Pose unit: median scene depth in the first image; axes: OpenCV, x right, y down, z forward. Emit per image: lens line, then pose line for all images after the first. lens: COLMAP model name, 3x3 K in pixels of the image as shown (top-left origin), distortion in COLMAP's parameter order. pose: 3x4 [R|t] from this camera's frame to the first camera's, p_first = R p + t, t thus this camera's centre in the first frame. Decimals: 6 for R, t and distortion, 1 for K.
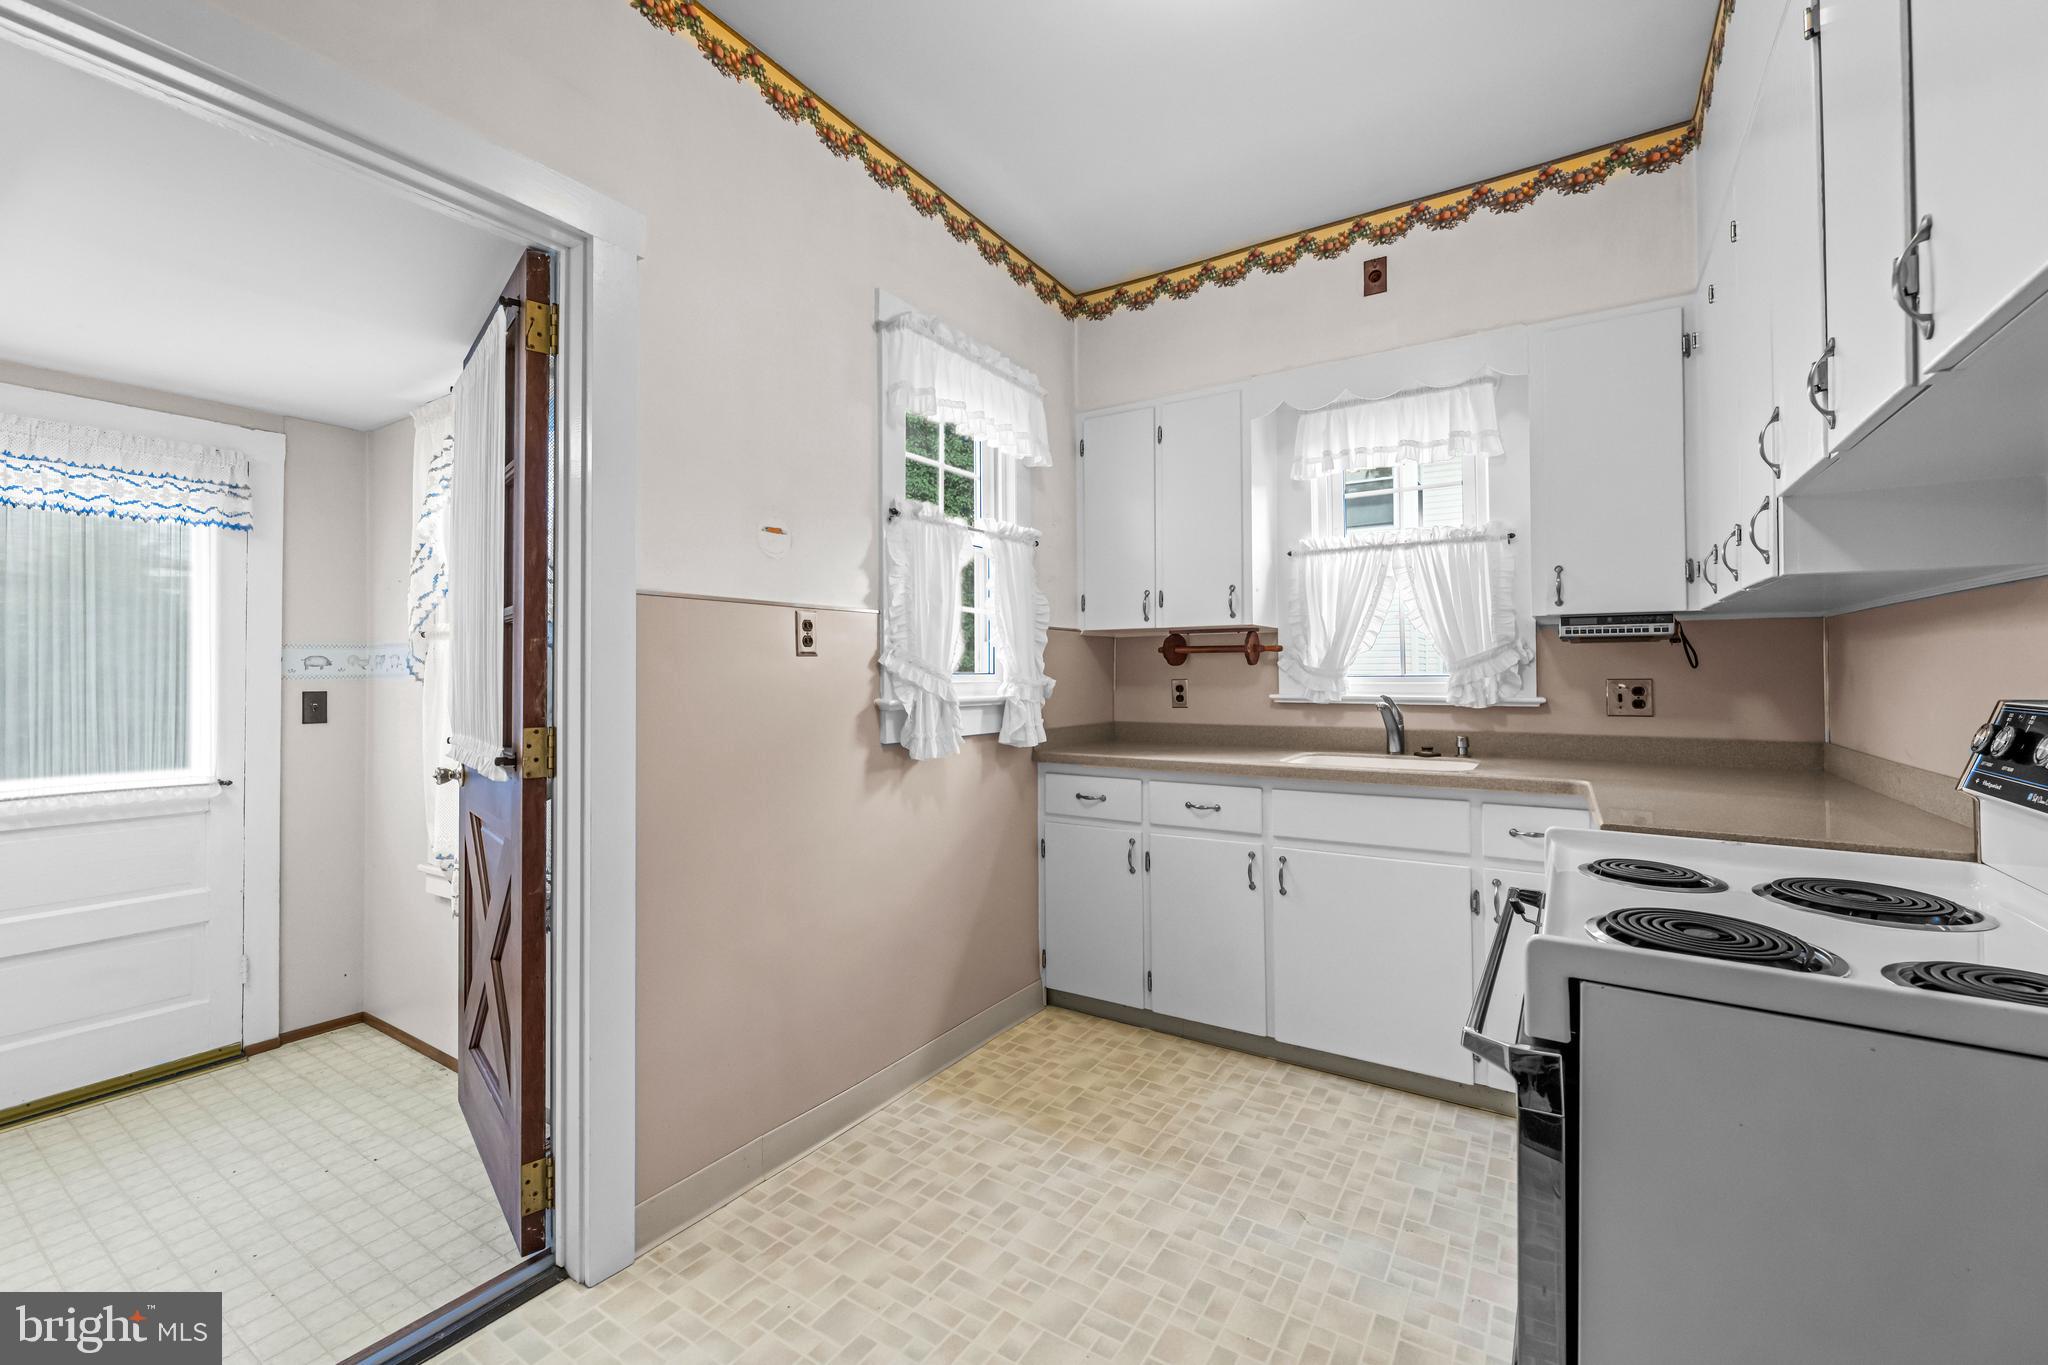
lens RADIAL K [[842.6, 0, 1018.6], [0, 842.6, 668.8], [0, 0, 1]] dist [-0.002209, 0.001020]
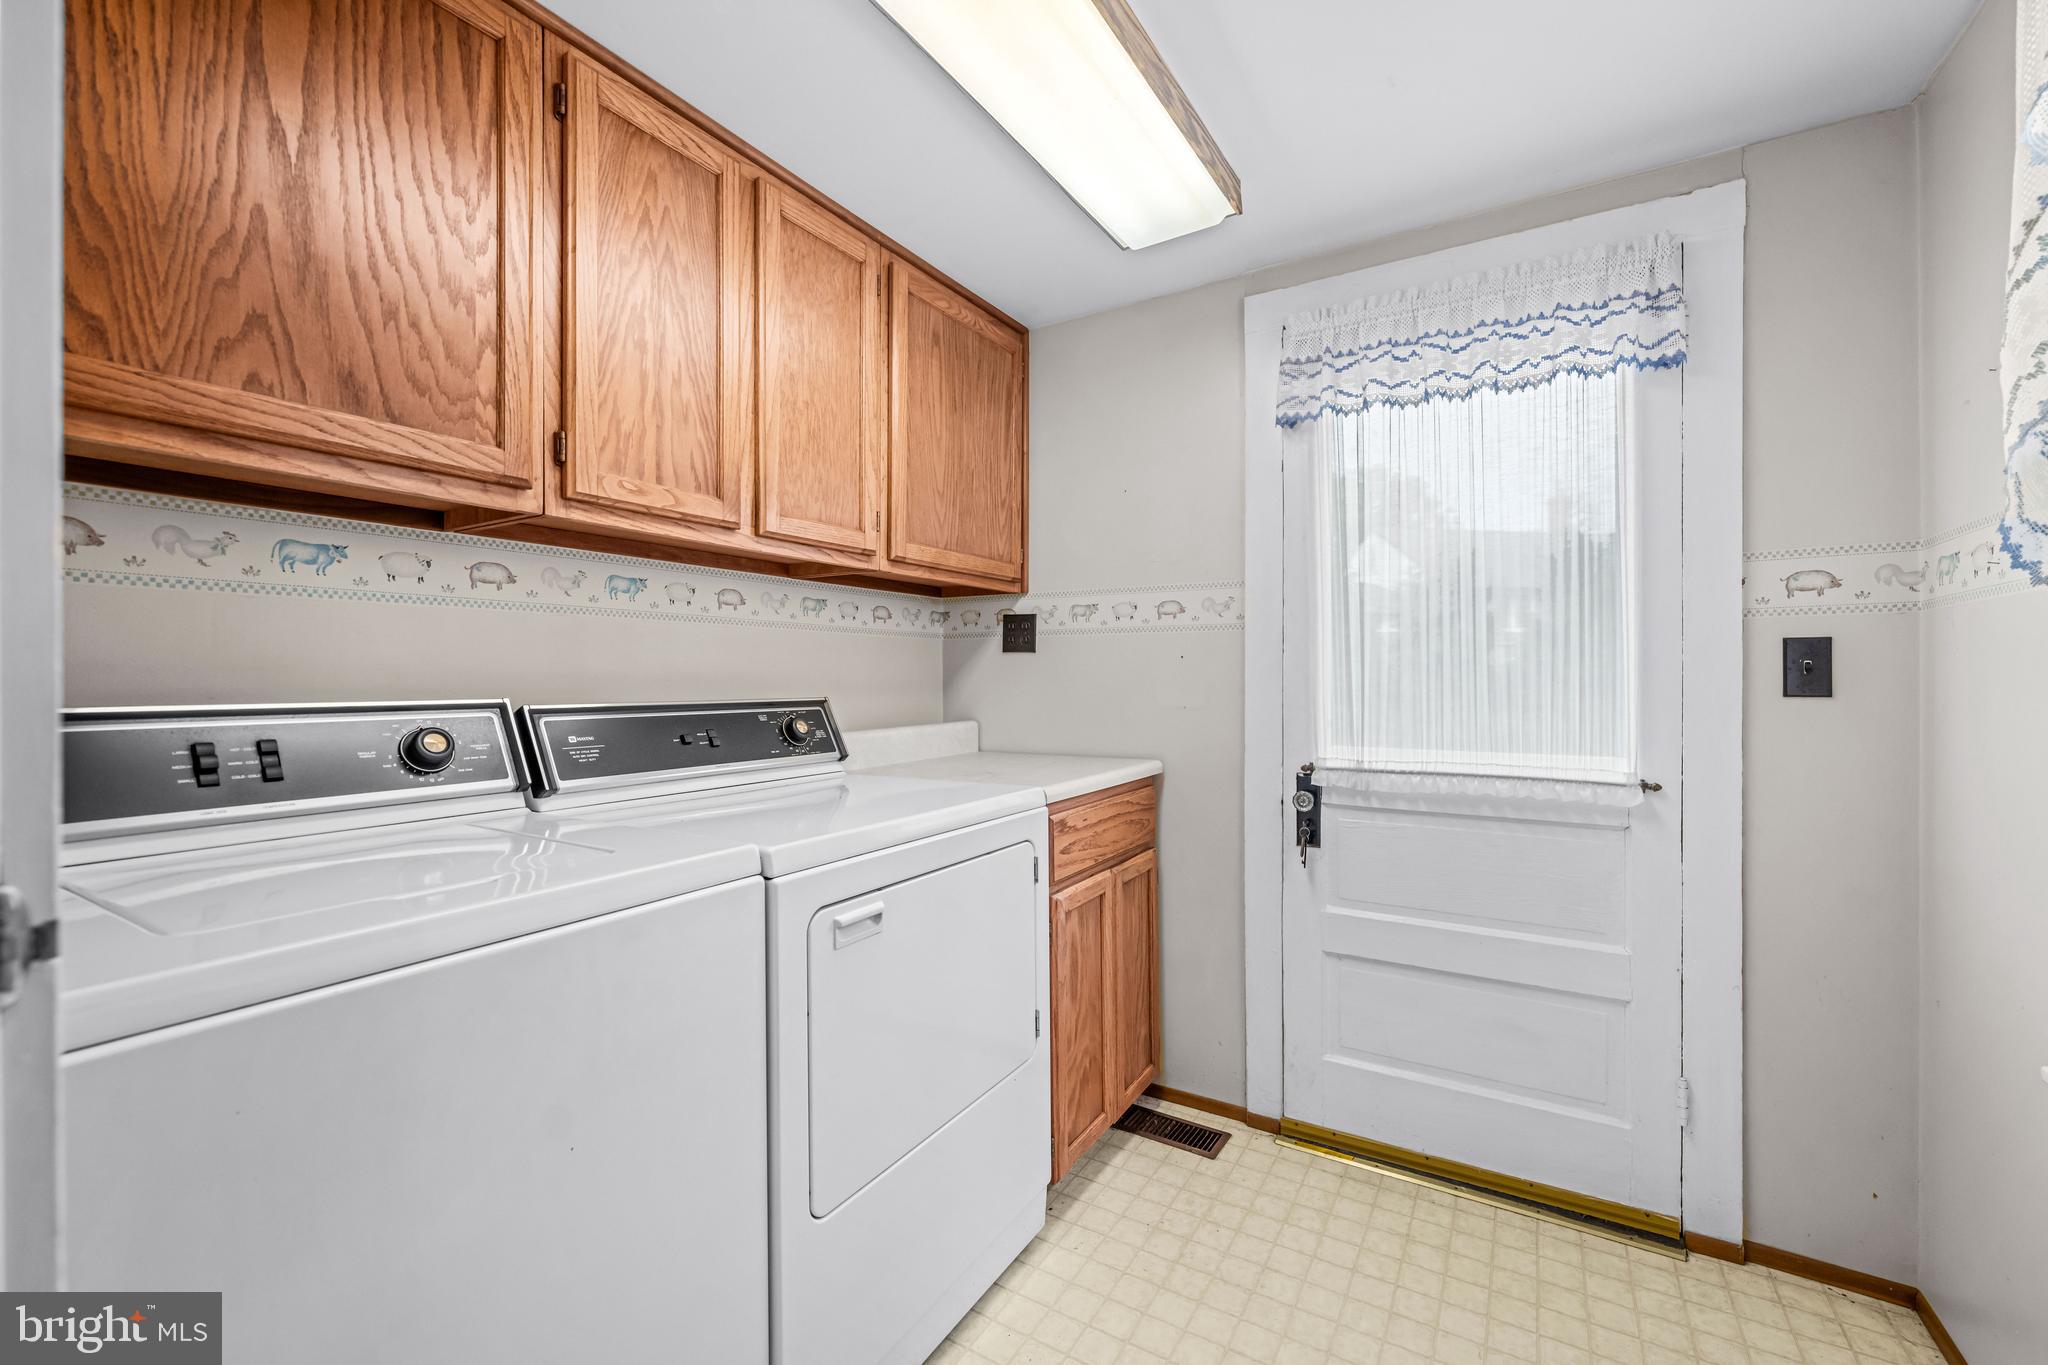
lens RADIAL K [[832.0, 0, 1034.1], [0, 832.0, 676.8], [0, 0, 1]] dist [-0.004538, 0.000021]
pose [[0.042991, -0.000689, -0.999075, -0.356254], [0.007601, 0.999971, -0.000363, 0.052390], [0.999047, -0.007578, 0.042995, 0.523843]]
